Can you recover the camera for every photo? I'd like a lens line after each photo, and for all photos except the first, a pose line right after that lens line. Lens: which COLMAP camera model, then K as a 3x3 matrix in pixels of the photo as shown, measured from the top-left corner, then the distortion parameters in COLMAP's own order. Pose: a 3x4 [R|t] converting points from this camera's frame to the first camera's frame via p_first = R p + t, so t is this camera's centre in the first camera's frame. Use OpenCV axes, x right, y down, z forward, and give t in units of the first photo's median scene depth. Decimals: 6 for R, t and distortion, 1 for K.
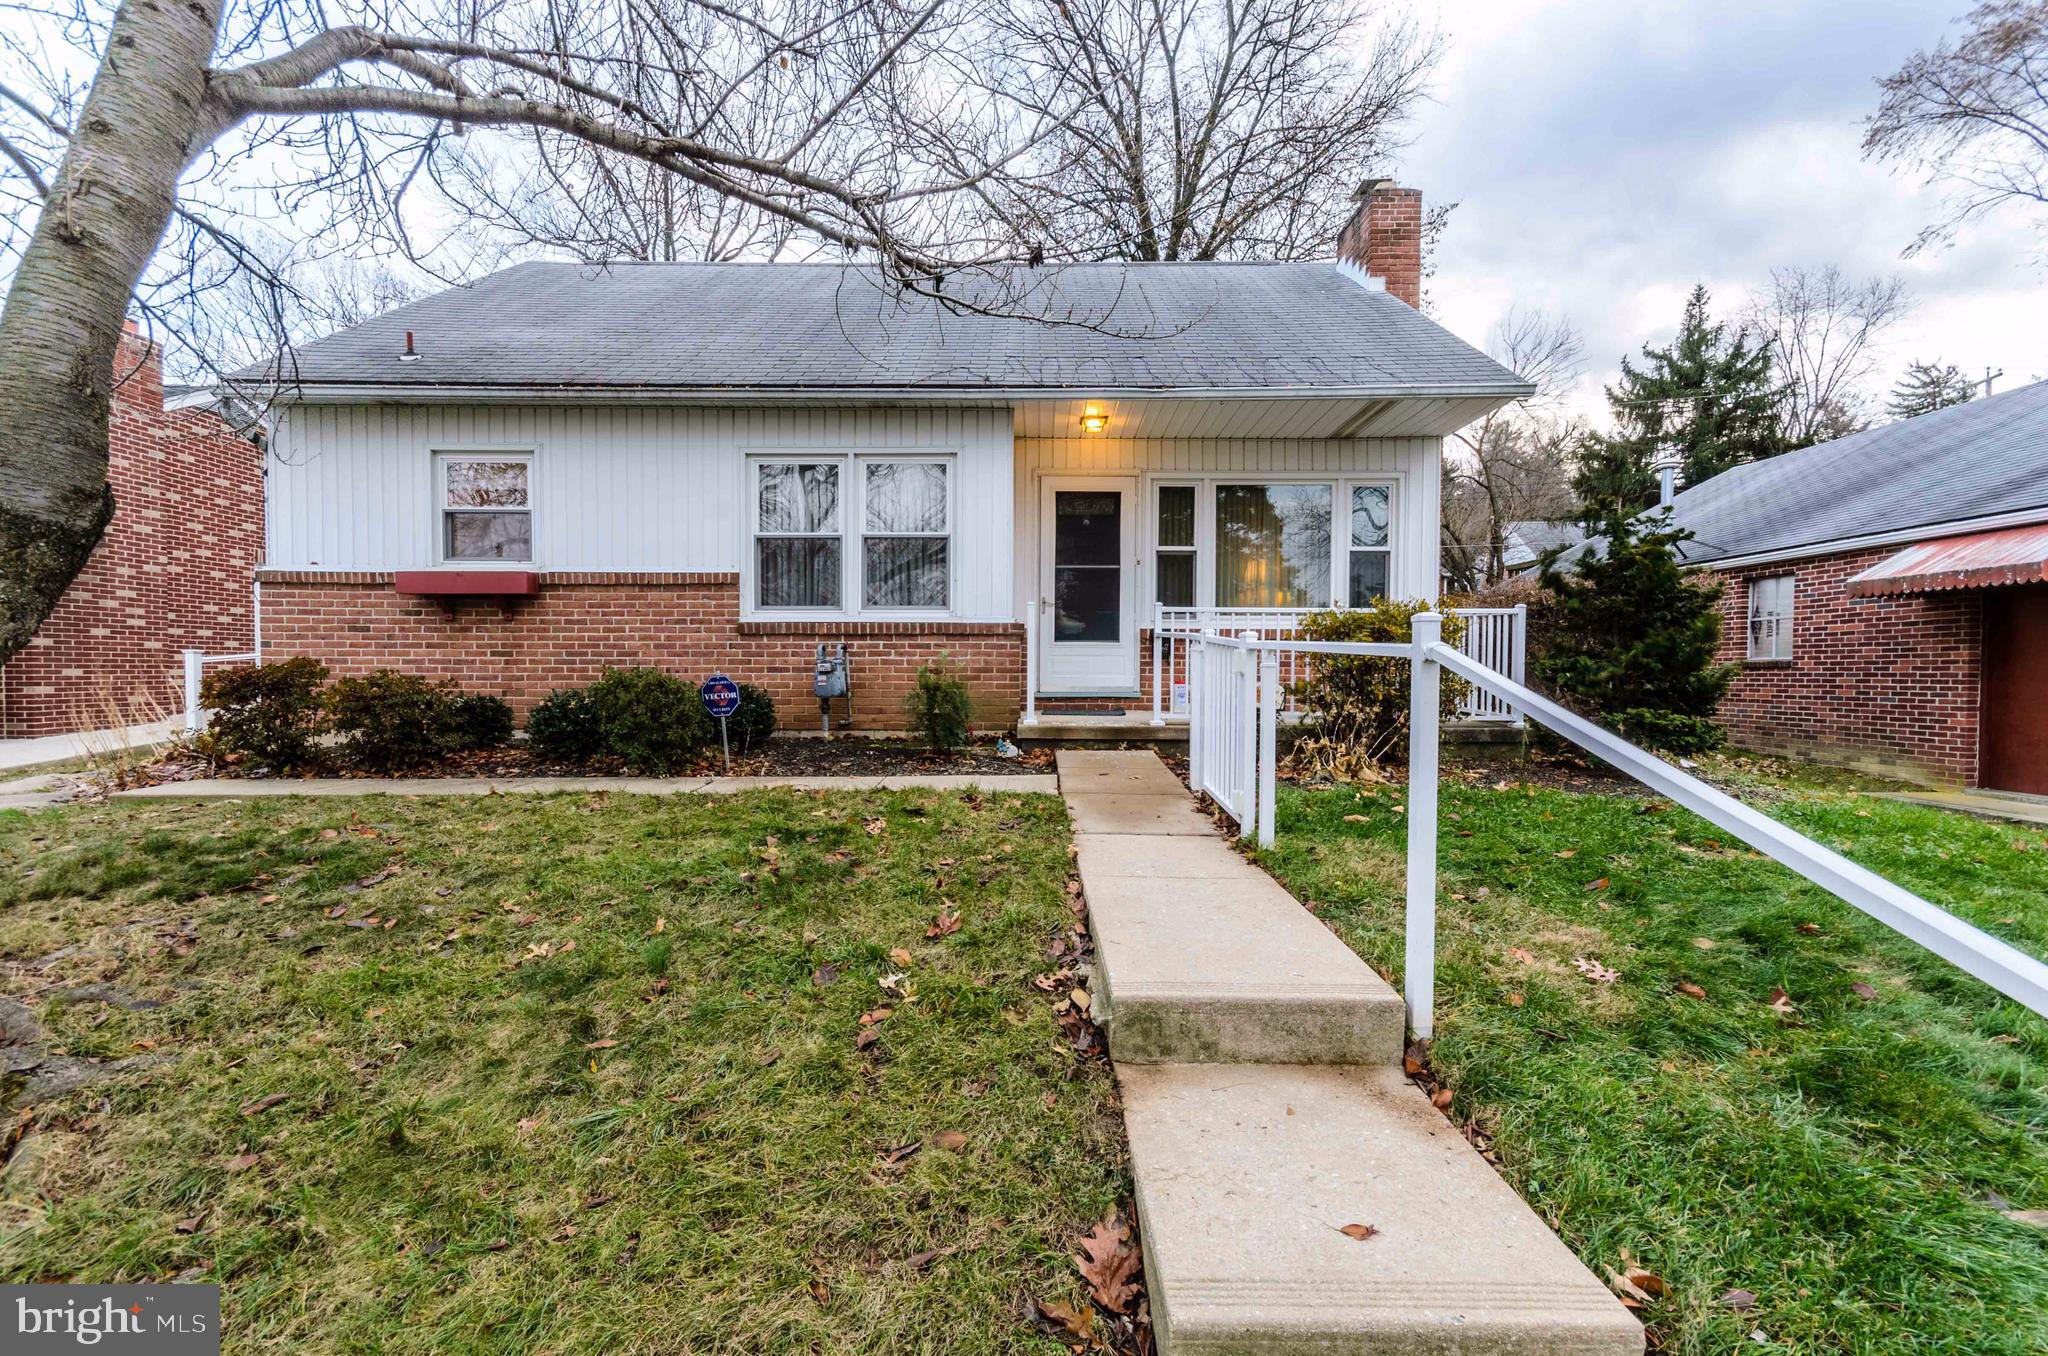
lens RADIAL K [[897.7, 0, 1021.9], [0, 897.7, 675.4], [0, 0, 1]] dist [0.018177, -0.001133]
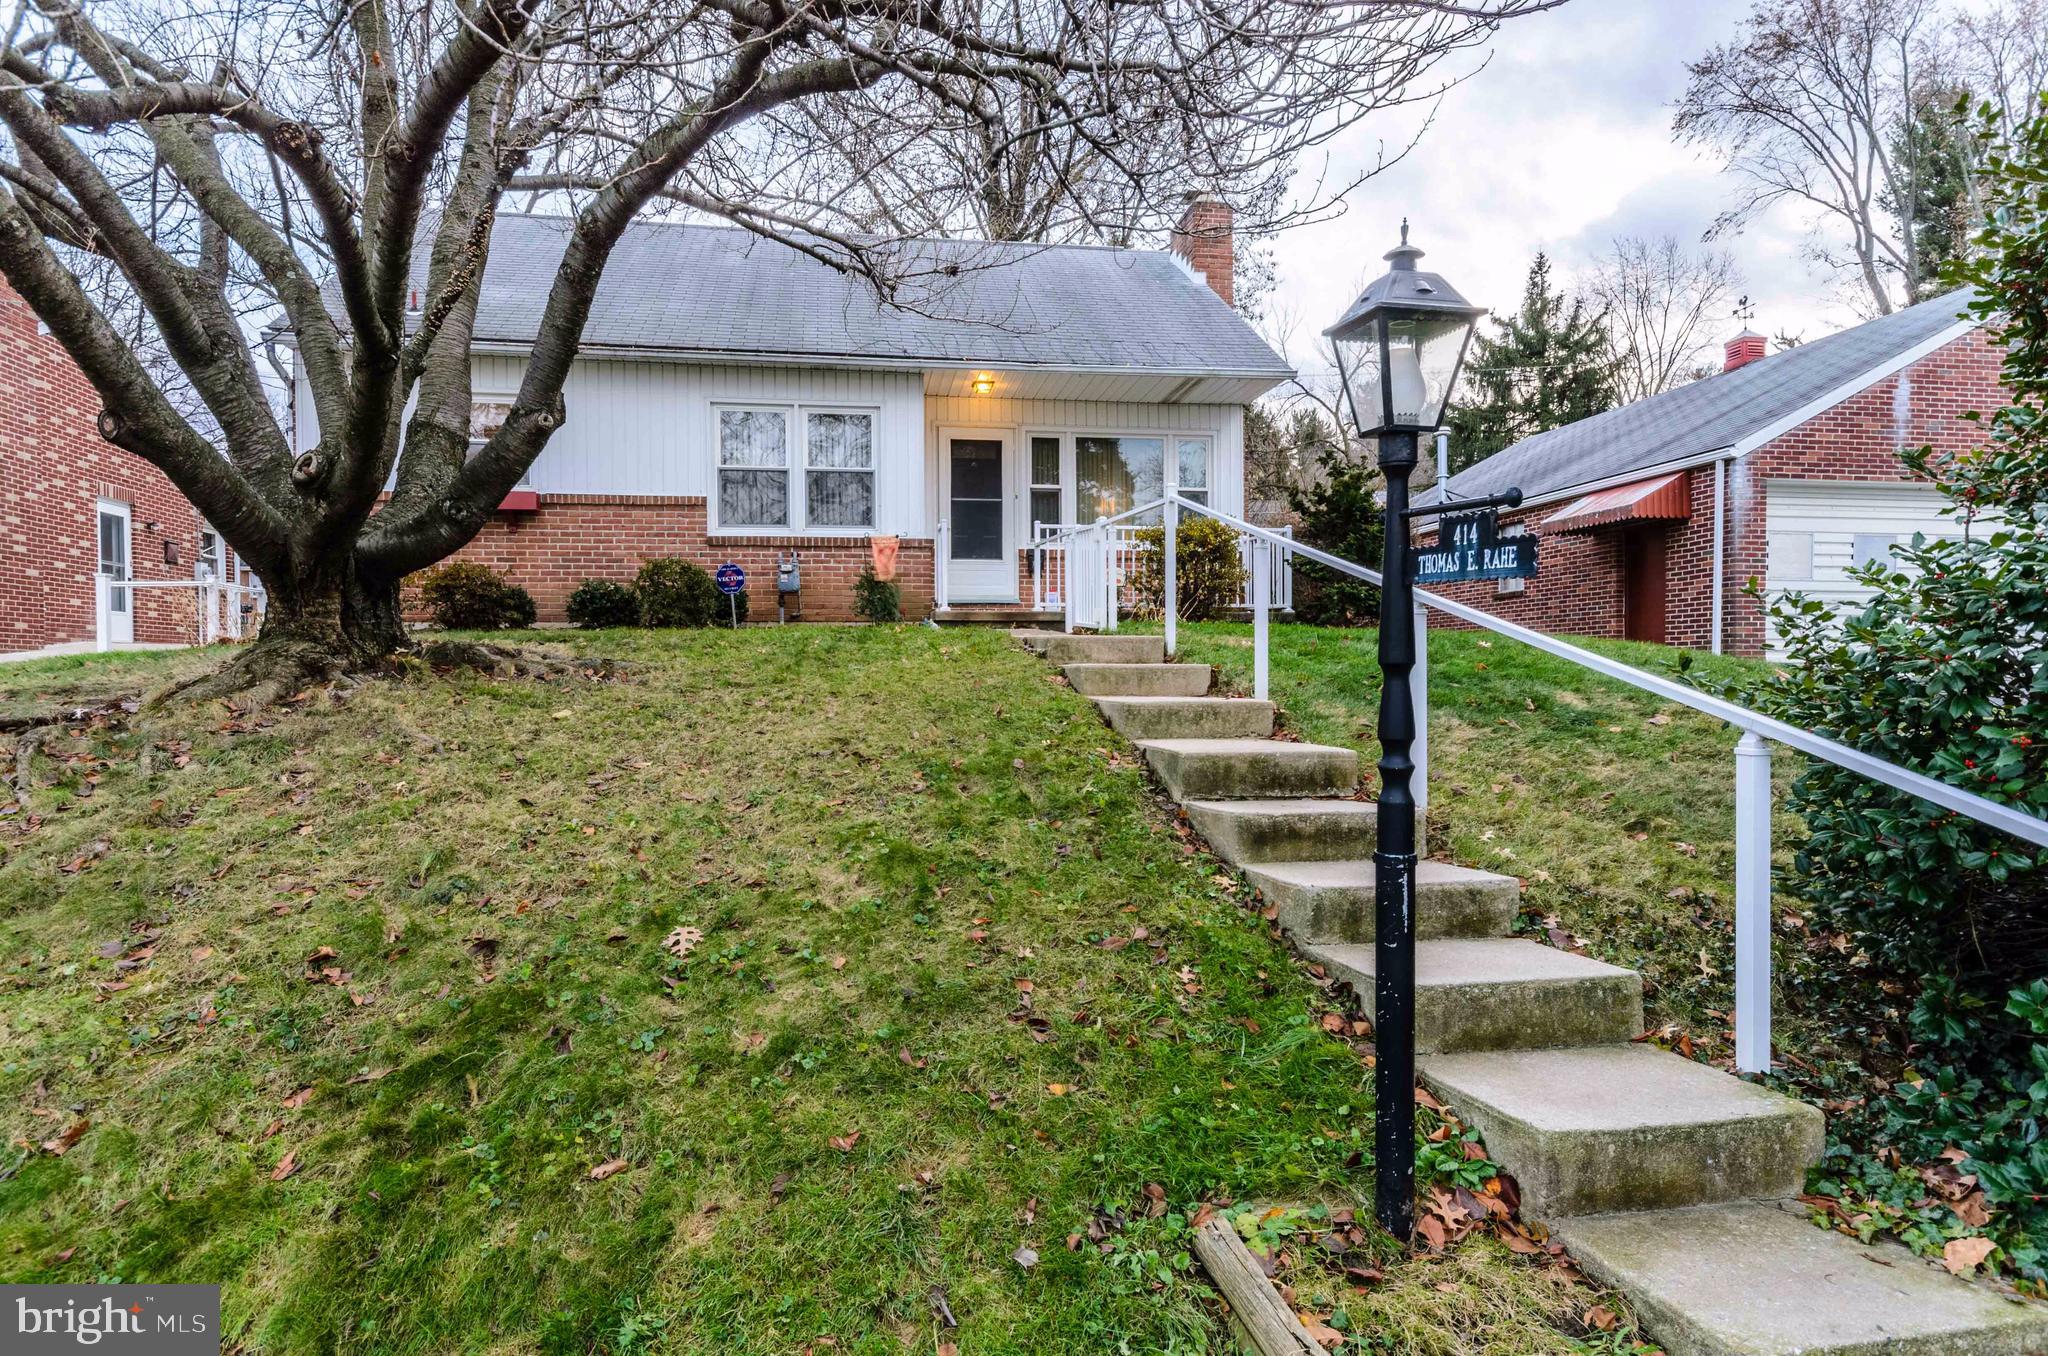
lens RADIAL K [[1123.3, 0, 1027.7], [0, 1123.3, 677.2], [0, 0, 1]] dist [0.023082, 0.001118]
pose [[0.984267, -0.014057, 0.176128, -0.122161], [0.014705, 0.999889, -0.002379, 0.117643], [-0.176075, 0.004932, 0.984364, -0.496572]]
